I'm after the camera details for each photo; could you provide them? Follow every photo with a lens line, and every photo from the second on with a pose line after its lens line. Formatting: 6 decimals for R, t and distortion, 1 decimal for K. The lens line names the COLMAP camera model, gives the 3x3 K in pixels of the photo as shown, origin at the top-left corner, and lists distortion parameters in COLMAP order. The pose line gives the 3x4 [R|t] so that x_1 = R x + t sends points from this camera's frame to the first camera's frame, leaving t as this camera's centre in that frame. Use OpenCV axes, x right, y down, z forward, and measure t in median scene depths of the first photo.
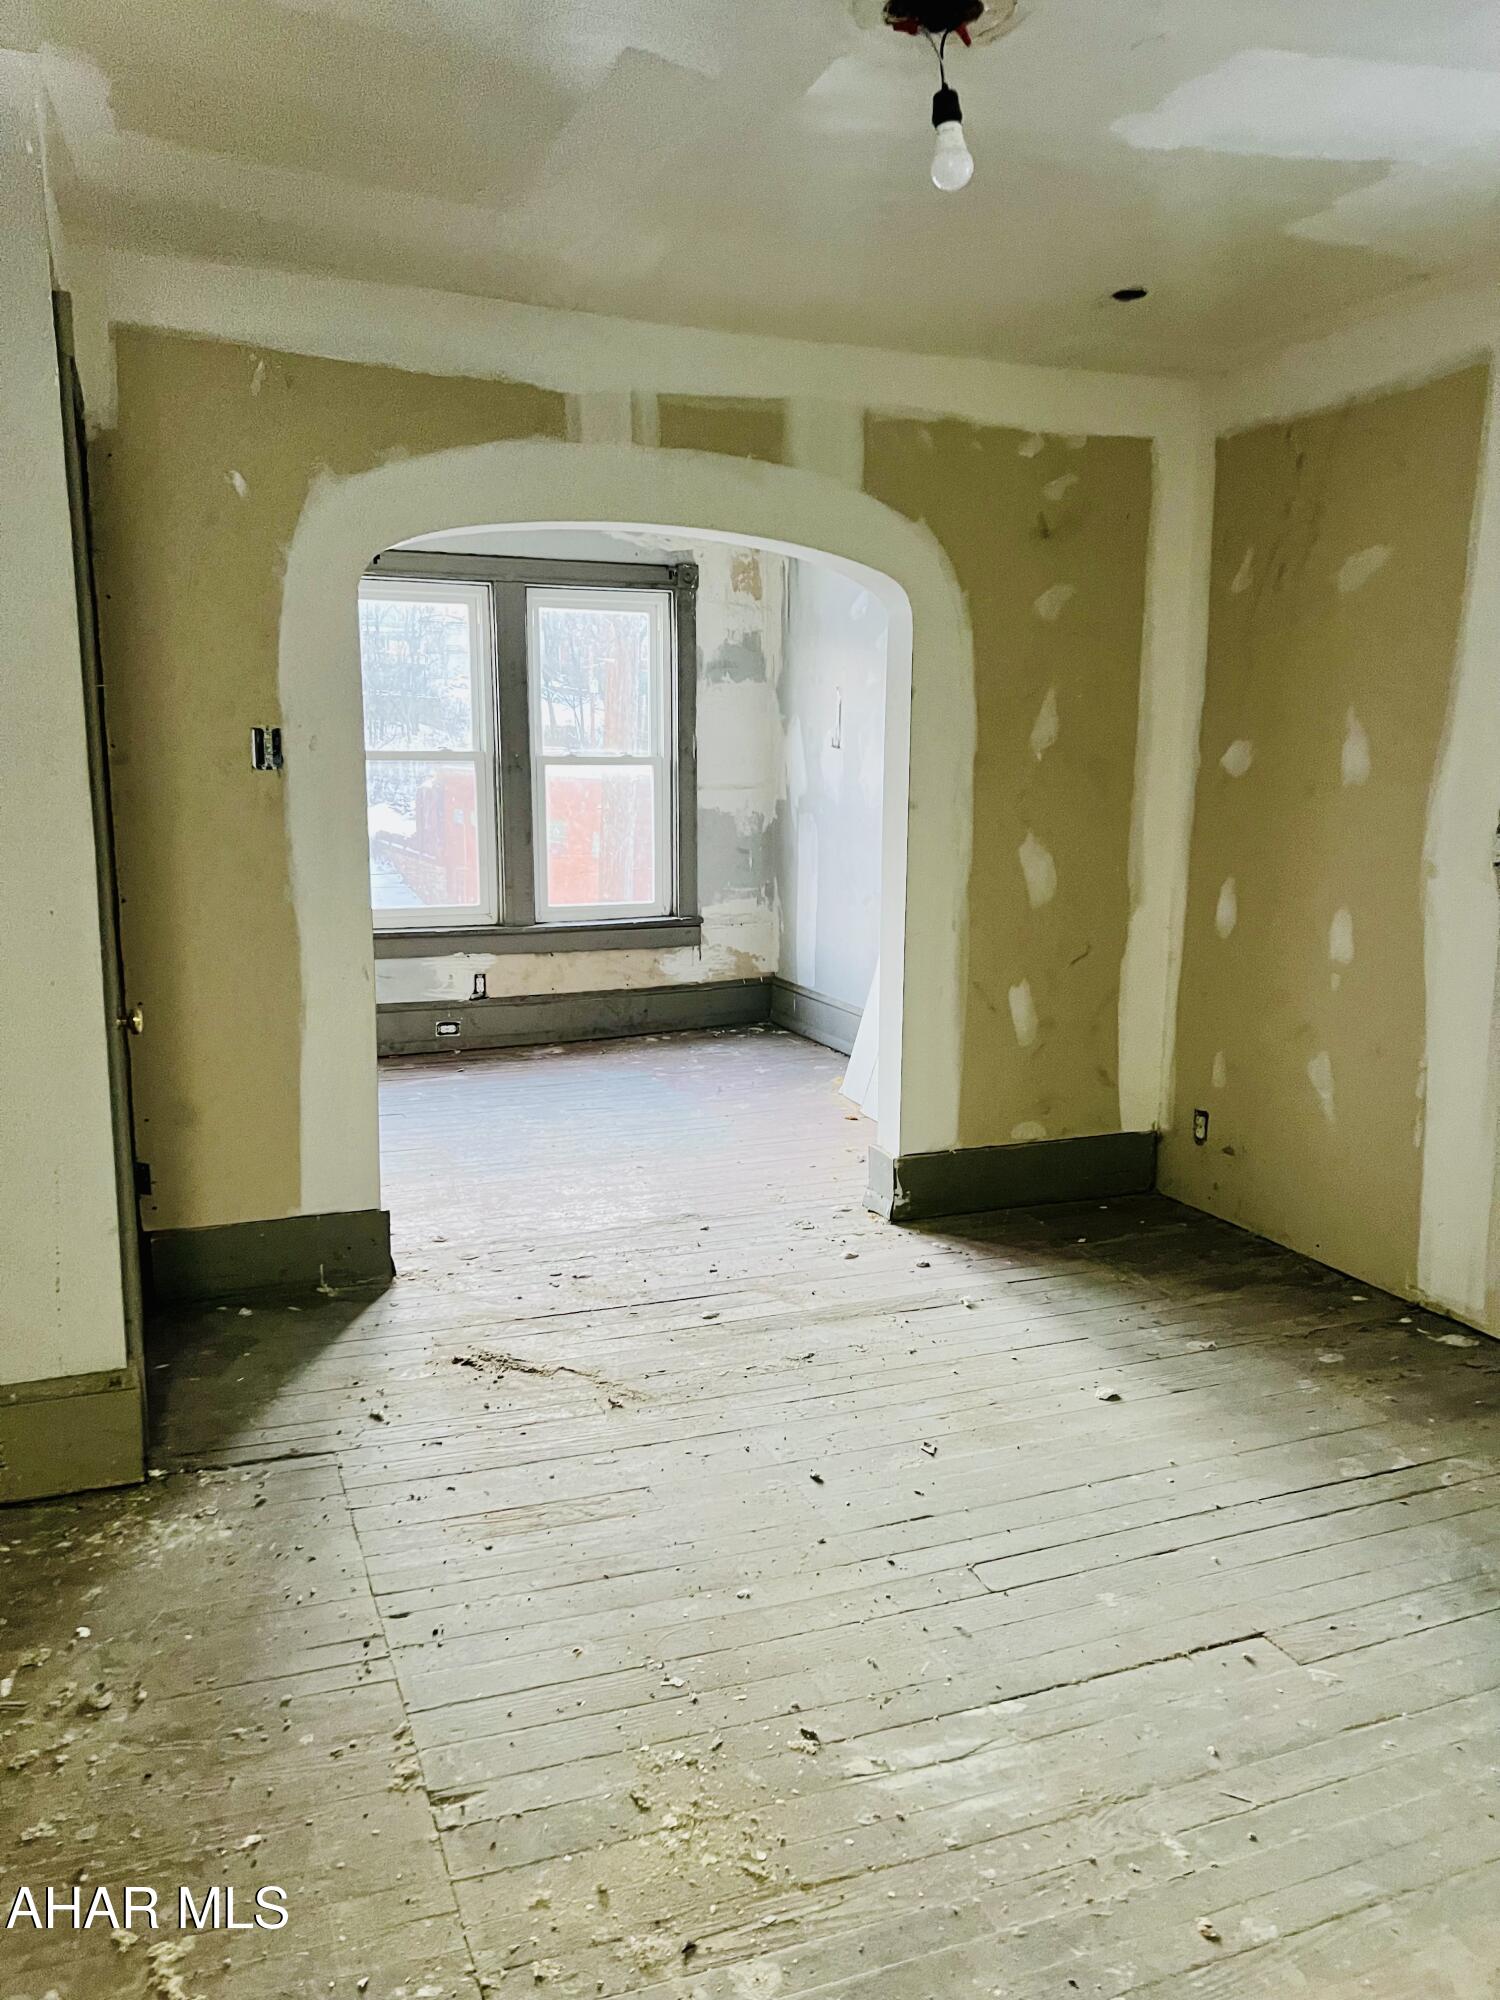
lens RADIAL K [[1486.9, 0, 750.0], [0, 1486.9, 1000.0], [0, 0, 1]] dist [0.029171, -0.007991]
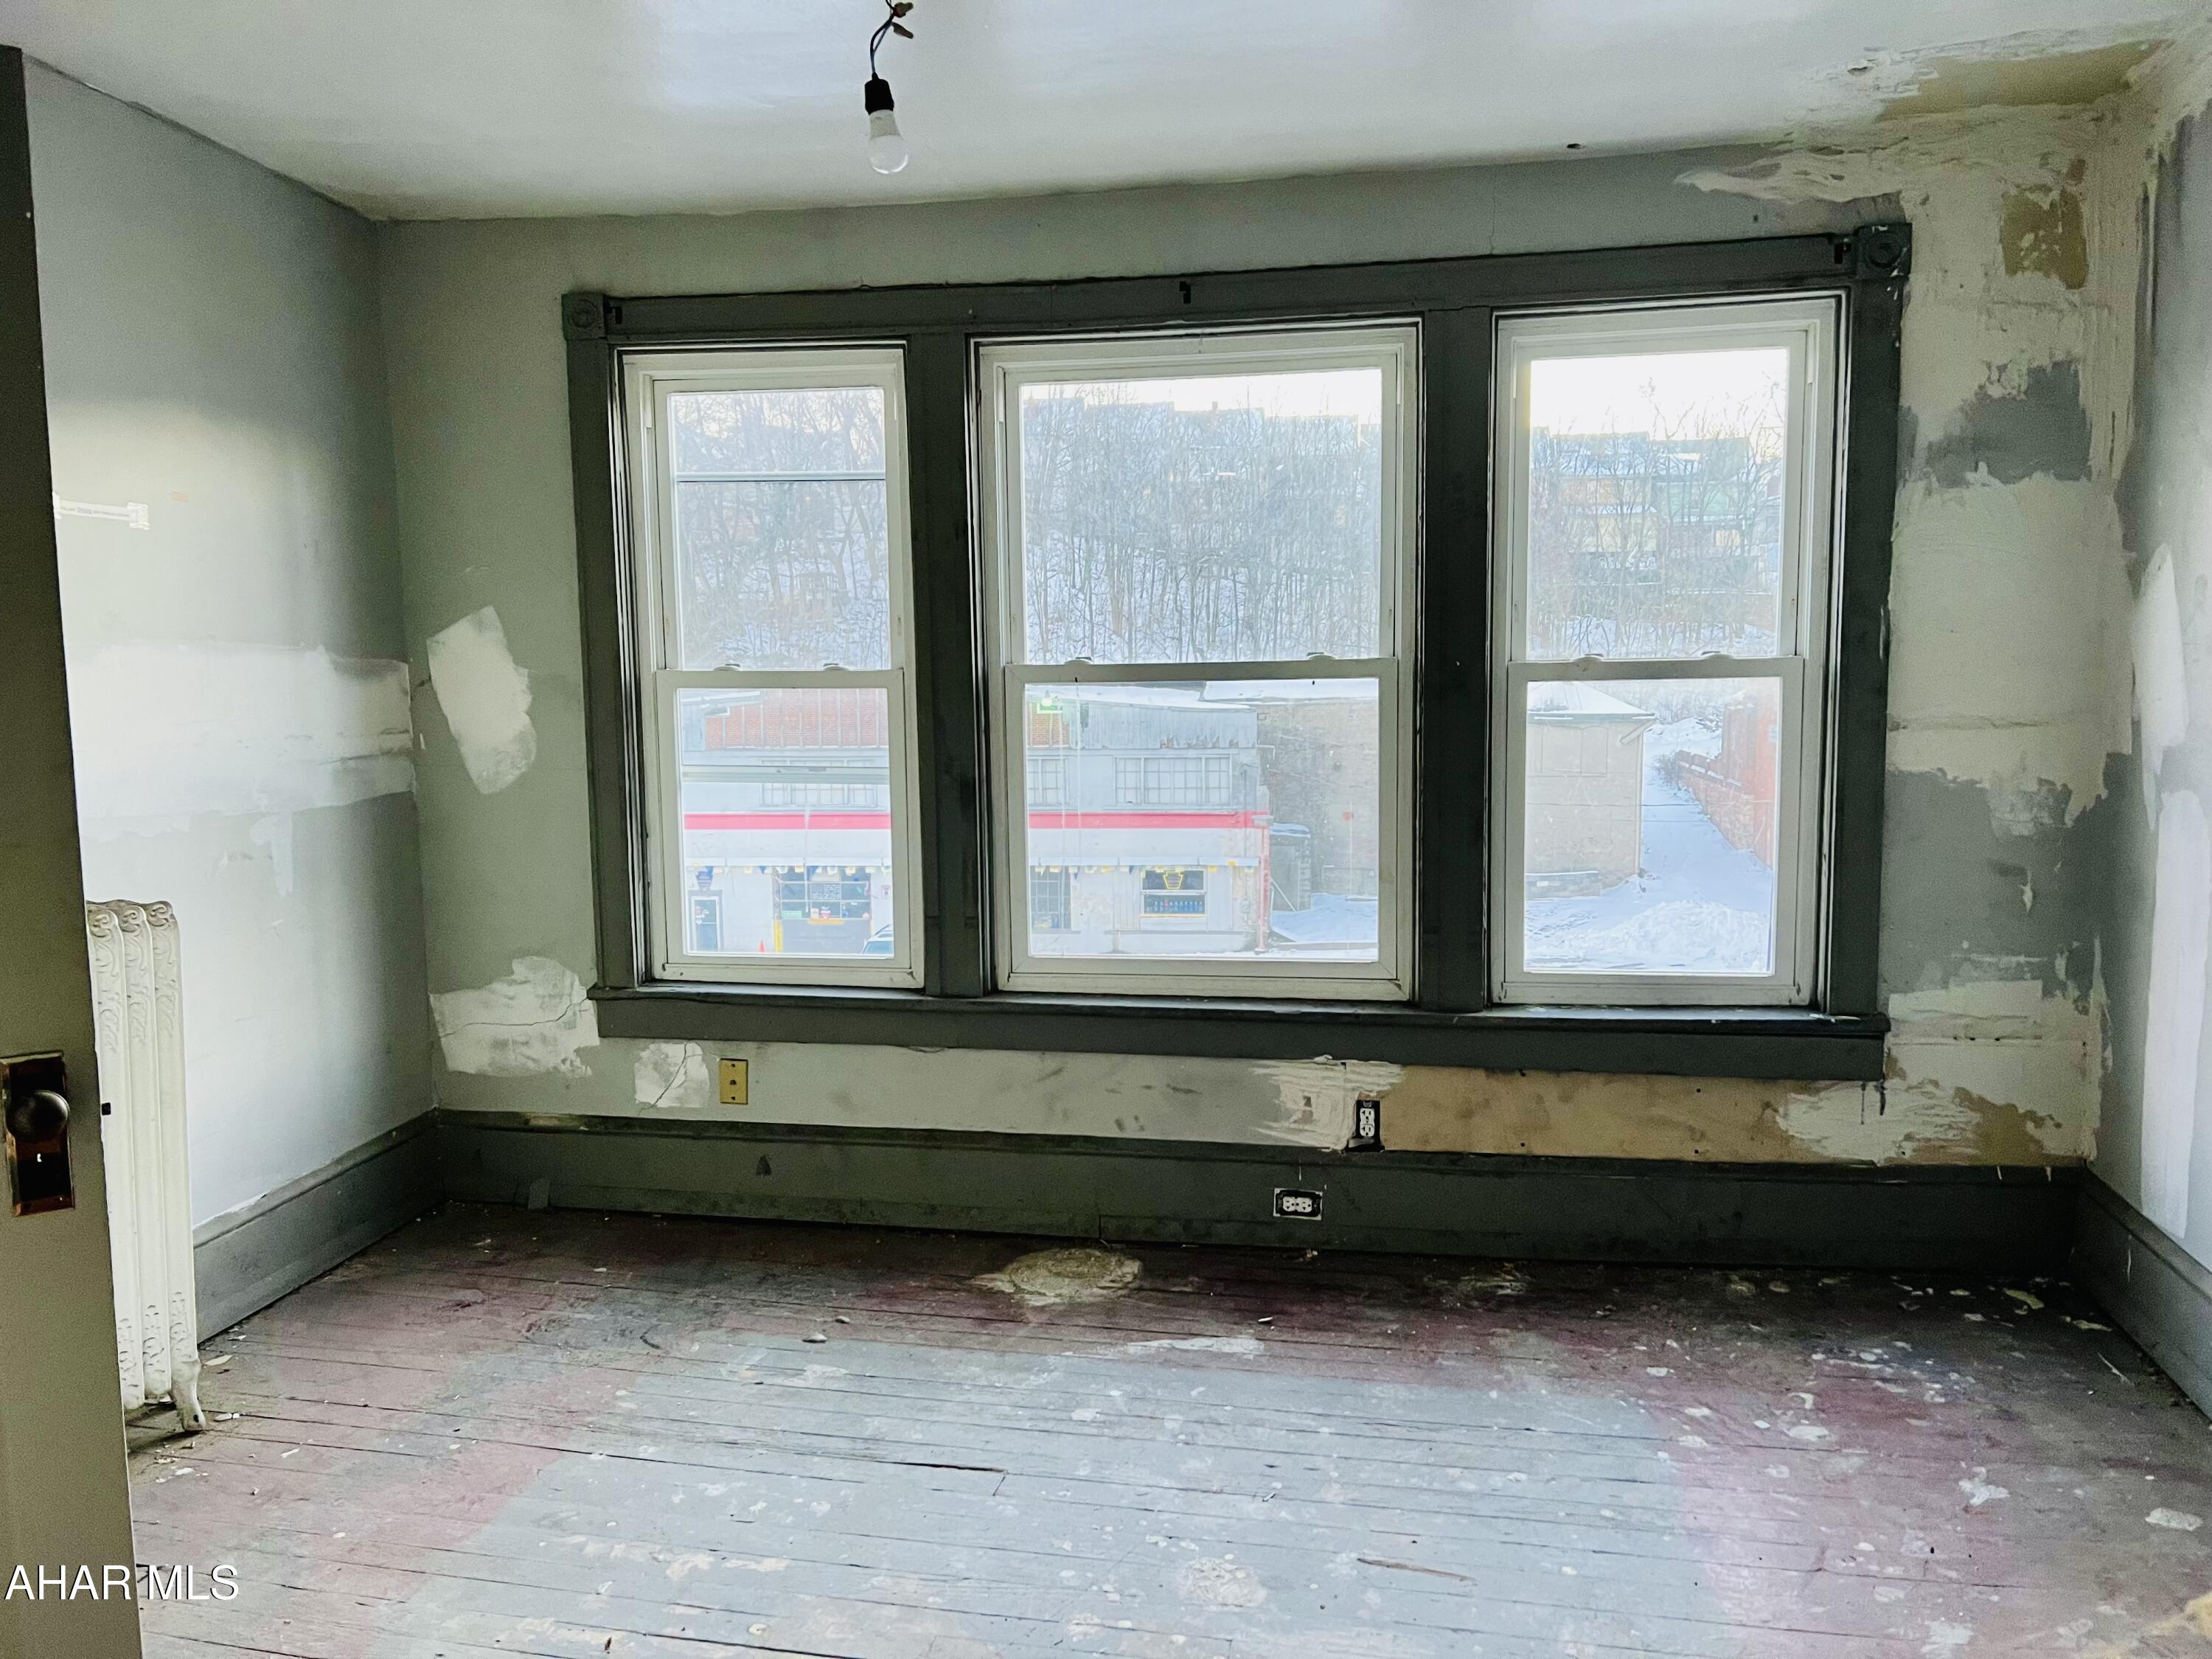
lens RADIAL K [[1644.5, 0, 1106.0], [0, 1644.5, 829.5], [0, 0, 1]] dist [0.029171, -0.007991]
pose [[0.831272, 0.037363, -0.554609, 0.045177], [-0.072337, 0.996525, -0.041288, -0.075543], [0.551140, 0.074440, 0.831086, 0.470983]]
